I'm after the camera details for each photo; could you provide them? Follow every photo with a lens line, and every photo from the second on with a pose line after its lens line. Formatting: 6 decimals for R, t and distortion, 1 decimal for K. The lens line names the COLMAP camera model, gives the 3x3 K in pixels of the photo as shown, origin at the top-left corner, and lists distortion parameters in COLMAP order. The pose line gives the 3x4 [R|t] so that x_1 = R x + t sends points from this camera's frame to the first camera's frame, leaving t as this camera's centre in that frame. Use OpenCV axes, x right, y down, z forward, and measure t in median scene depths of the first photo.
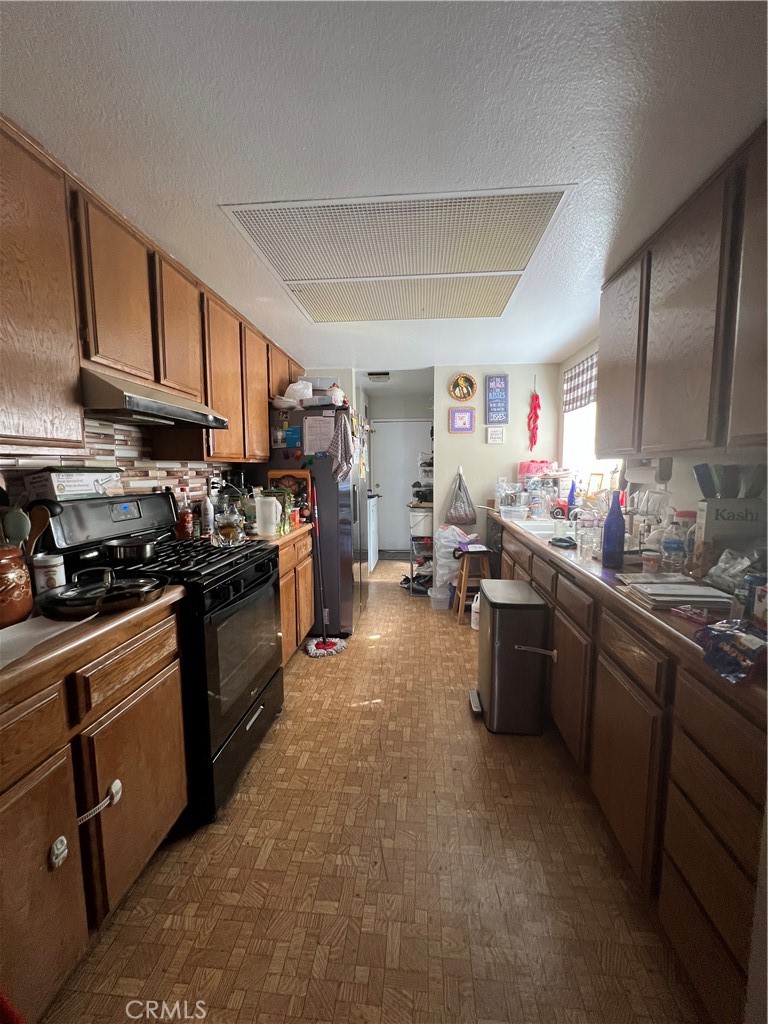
lens RADIAL K [[412.4, 0, 384.5], [0, 412.4, 511.1], [0, 0, 1]] dist [-0.002075, 0.000931]
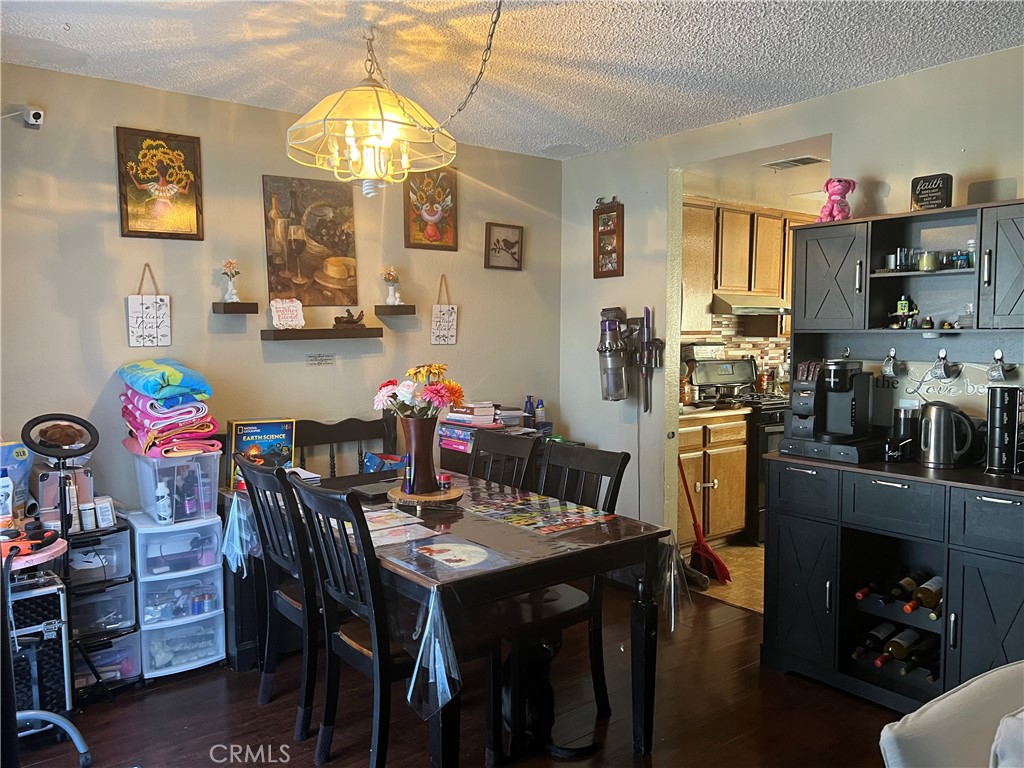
lens RADIAL K [[777.1, 0, 508.1], [0, 777.1, 389.5], [0, 0, 1]] dist [0.051661, -0.055876]
pose [[0.688040, 0.058895, -0.723279, 0.846061], [-0.078253, 0.996911, 0.006736, 0.105904], [0.721441, 0.051965, 0.690524, -1.453550]]
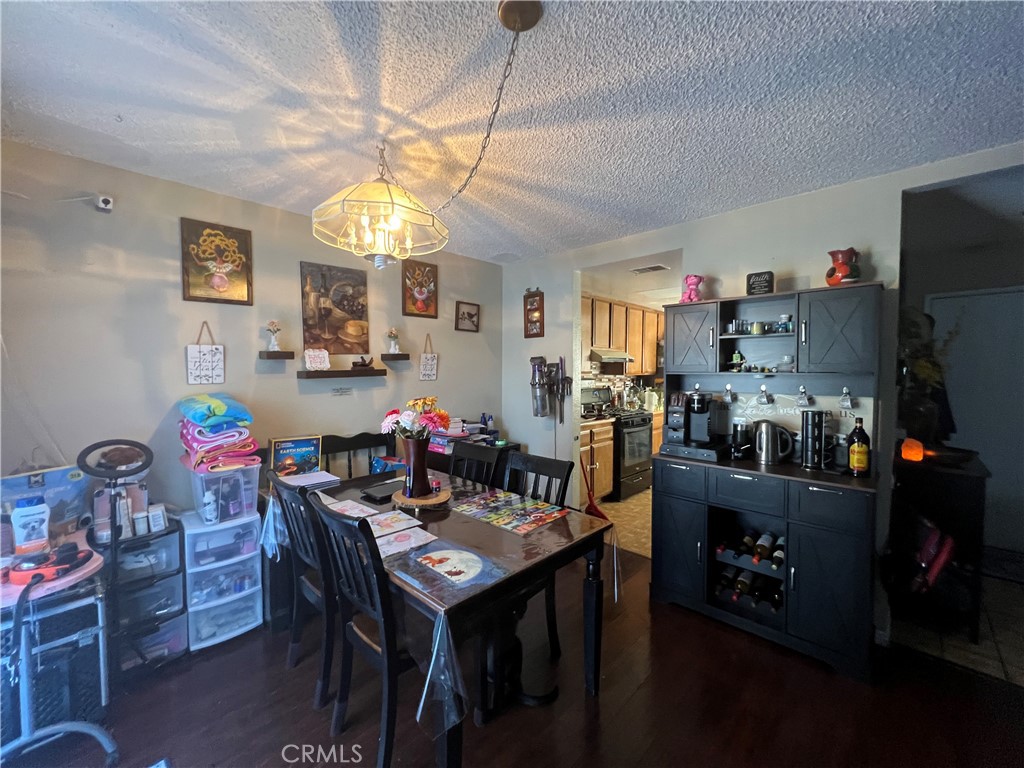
lens RADIAL K [[412.4, 0, 510.8], [0, 412.4, 381.6], [0, 0, 1]] dist [-0.002075, 0.000931]
pose [[0.784081, 0.024928, -0.620158, 0.522727], [-0.070747, 0.996270, -0.049401, 0.078260], [0.616613, 0.082609, 0.782920, -1.251042]]
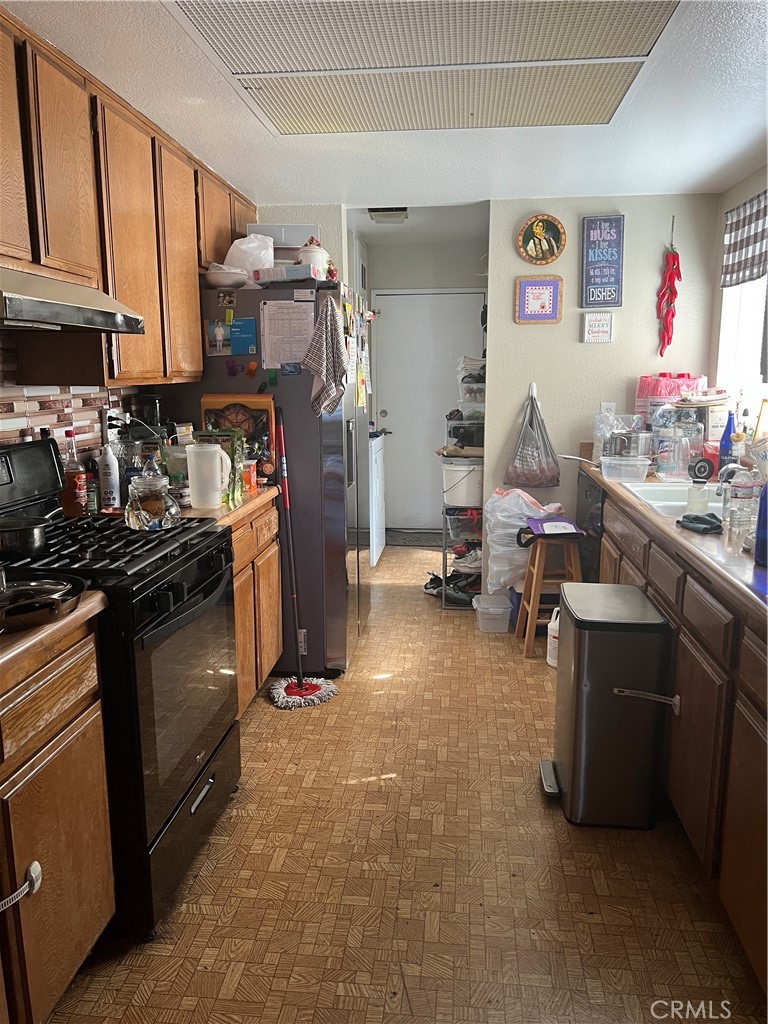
lens RADIAL K [[777.1, 0, 375.4], [0, 777.1, 515.2], [0, 0, 1]] dist [0.051661, -0.055876]
pose [[0.999794, 0.002919, -0.020102, -0.018291], [-0.001263, 0.996638, 0.081925, -0.028274], [0.020274, -0.081883, 0.996436, -0.146820]]
